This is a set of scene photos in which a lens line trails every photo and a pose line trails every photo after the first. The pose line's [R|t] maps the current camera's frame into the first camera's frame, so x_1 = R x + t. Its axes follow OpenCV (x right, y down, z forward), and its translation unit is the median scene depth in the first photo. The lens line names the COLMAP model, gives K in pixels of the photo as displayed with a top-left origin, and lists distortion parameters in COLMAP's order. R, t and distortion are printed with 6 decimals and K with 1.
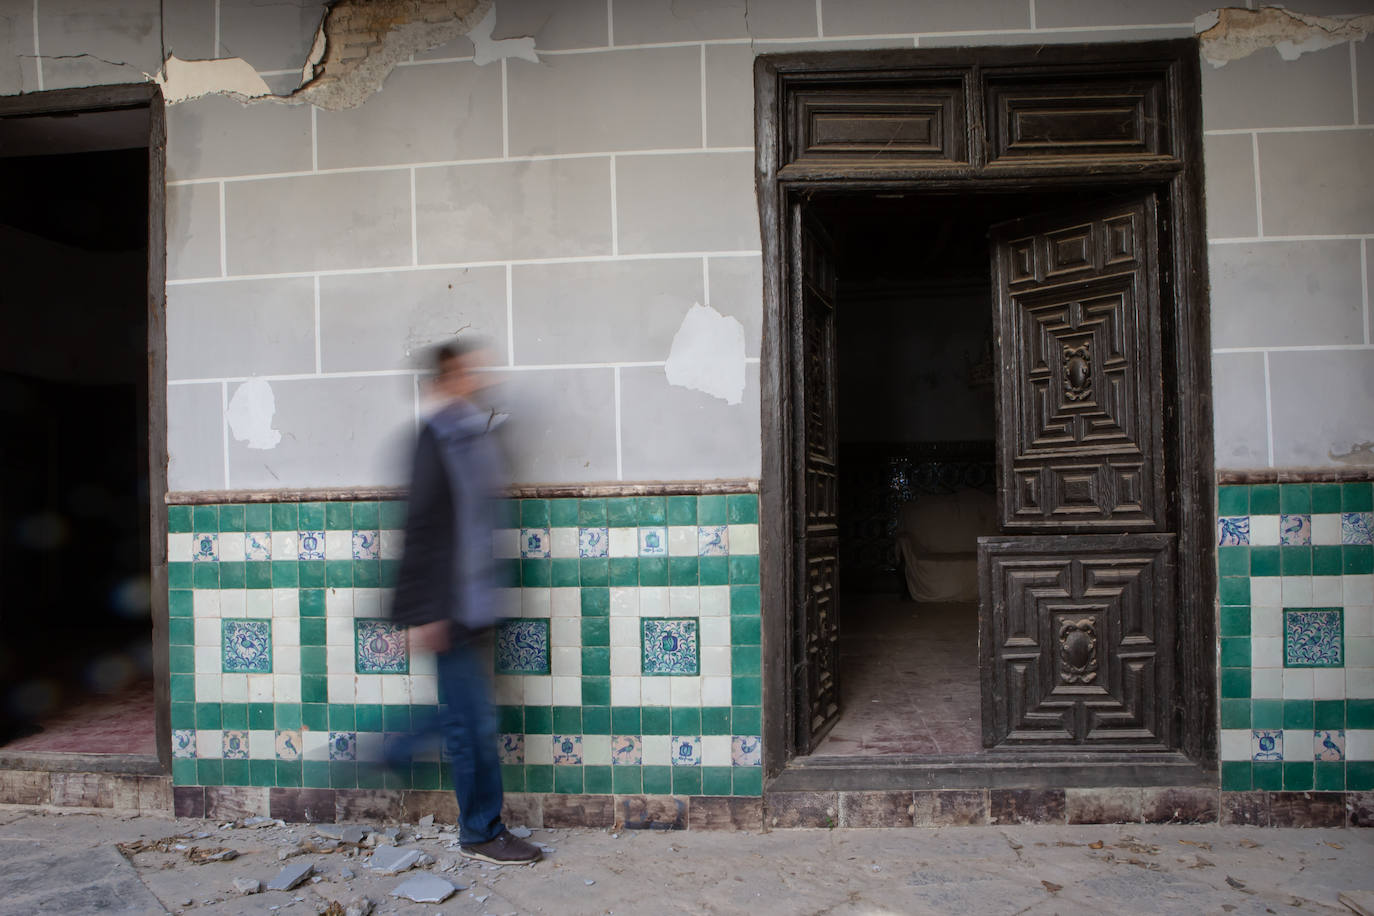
lens RADIAL K [[992.9, 0, 691.7], [0, 992.9, 464.9], [0, 0, 1]] dist [-0.103523, 0.079146]
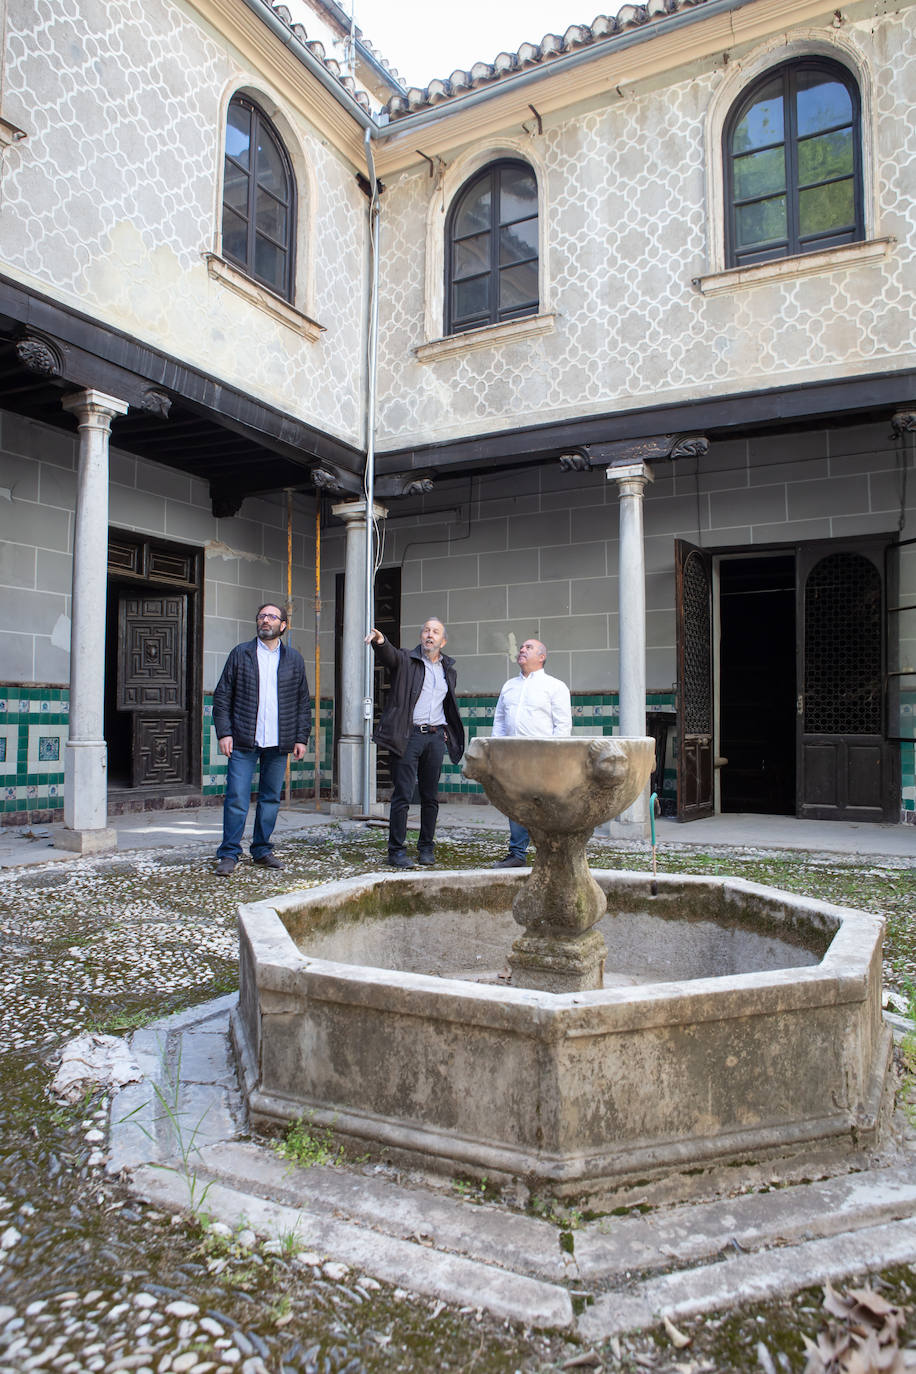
lens RADIAL K [[992.9, 0, 458.0], [0, 992.9, 687.0], [0, 0, 1]] dist [-0.103523, 0.079146]
pose [[0.416953, 0.058814, 0.907023, -1.834884], [-0.021414, 0.998263, -0.054886, 0.140817], [-0.908676, 0.003462, 0.417488, -0.968281]]
